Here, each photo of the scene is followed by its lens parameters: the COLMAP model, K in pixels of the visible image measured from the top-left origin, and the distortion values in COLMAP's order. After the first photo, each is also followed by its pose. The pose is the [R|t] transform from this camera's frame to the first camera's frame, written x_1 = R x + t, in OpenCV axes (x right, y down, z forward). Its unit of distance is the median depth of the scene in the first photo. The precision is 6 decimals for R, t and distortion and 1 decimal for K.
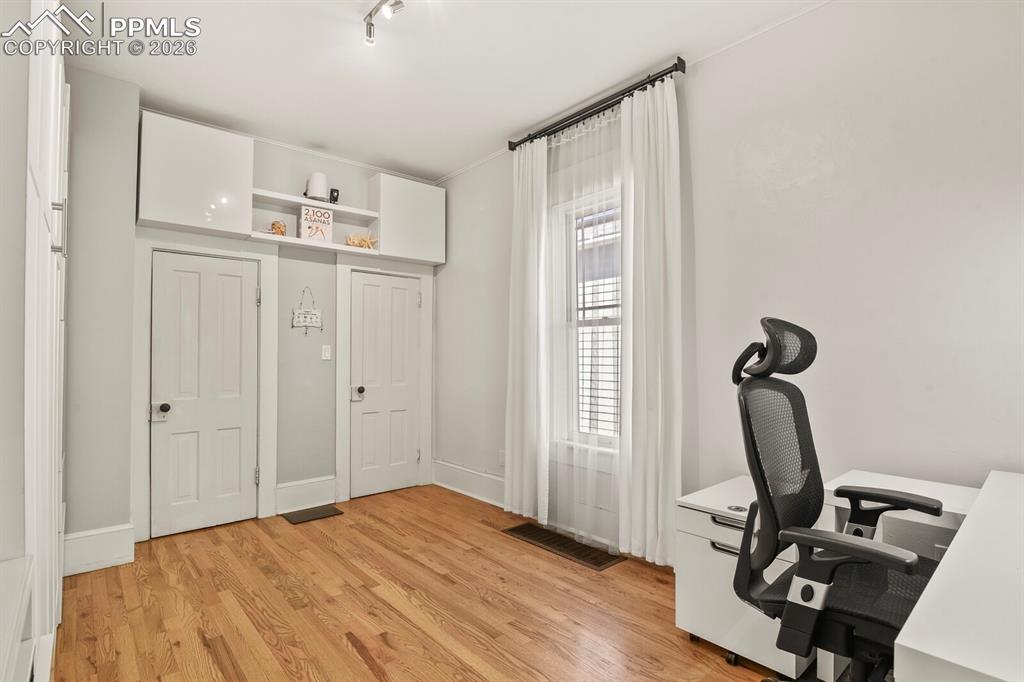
lens RADIAL K [[496.8, 0, 511.8], [0, 496.8, 346.9], [0, 0, 1]] dist [-0.000972, 0.000066]
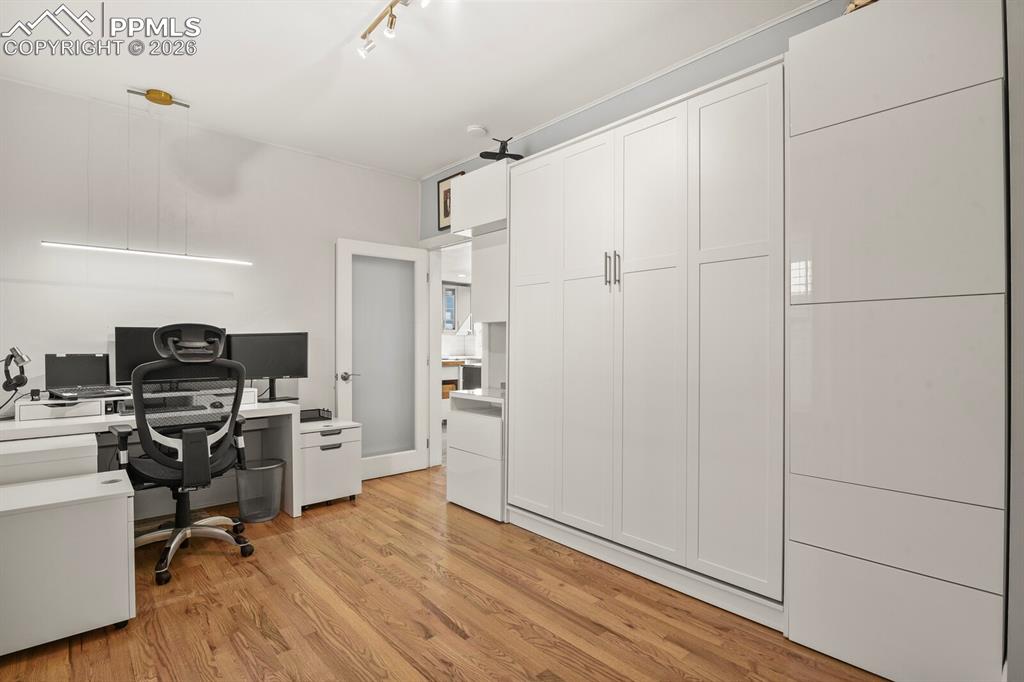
lens RADIAL K [[496.8, 0, 512.1], [0, 496.8, 343.3], [0, 0, 1]] dist [-0.000972, 0.000066]
pose [[-0.999923, 0.008314, -0.009229, -0.424259], [0.008470, 0.999820, -0.016966, 0.032854], [0.009087, -0.017043, -0.999813, 2.011253]]
